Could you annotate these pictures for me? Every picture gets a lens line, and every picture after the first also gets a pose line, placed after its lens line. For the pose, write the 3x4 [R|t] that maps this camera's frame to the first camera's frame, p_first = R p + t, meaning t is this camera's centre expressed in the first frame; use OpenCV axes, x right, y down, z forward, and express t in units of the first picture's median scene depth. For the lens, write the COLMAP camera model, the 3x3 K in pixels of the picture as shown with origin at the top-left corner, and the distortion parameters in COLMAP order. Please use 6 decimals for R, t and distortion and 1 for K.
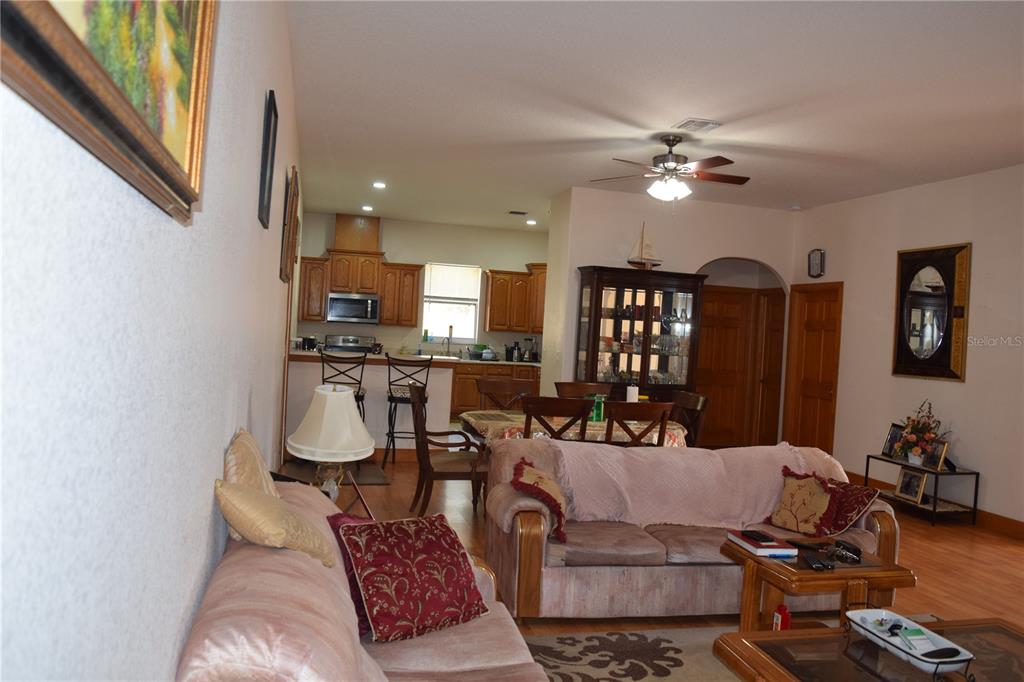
lens RADIAL K [[802.2, 0, 519.2], [0, 802.2, 340.8], [0, 0, 1]] dist [-0.095078, 0.021840]
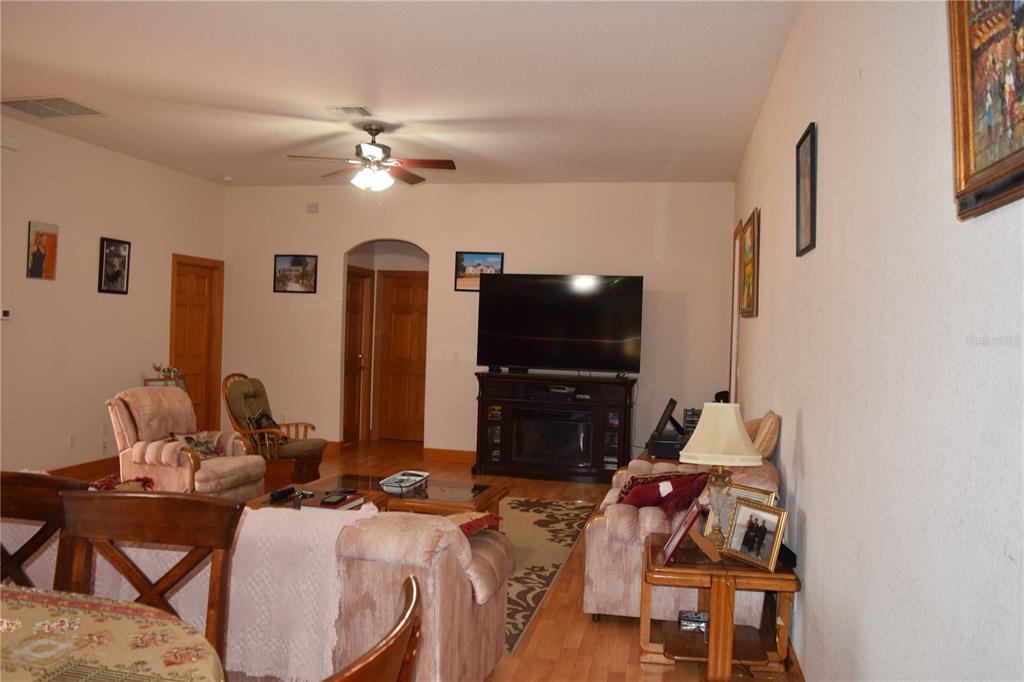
lens RADIAL K [[802.2, 0, 519.2], [0, 802.2, 340.8], [0, 0, 1]] dist [-0.095078, 0.021840]
pose [[-0.898946, -0.088319, 0.429064, -0.213541], [-0.072565, 0.995956, 0.052974, -0.030209], [-0.432008, 0.016486, -0.901719, 1.013067]]
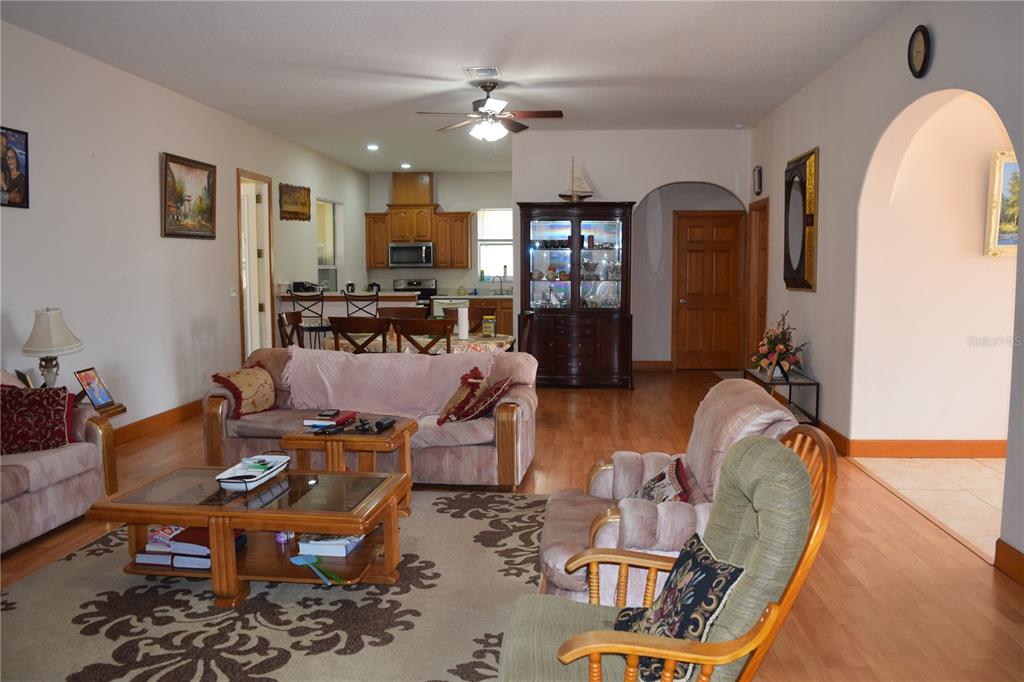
lens RADIAL K [[802.2, 0, 519.2], [0, 802.2, 340.8], [0, 0, 1]] dist [-0.095078, 0.021840]
pose [[0.944622, -0.027751, -0.326985, 0.541691], [0.050029, 0.996949, 0.059917, 0.036184], [0.324325, -0.072957, 0.943128, -0.058748]]
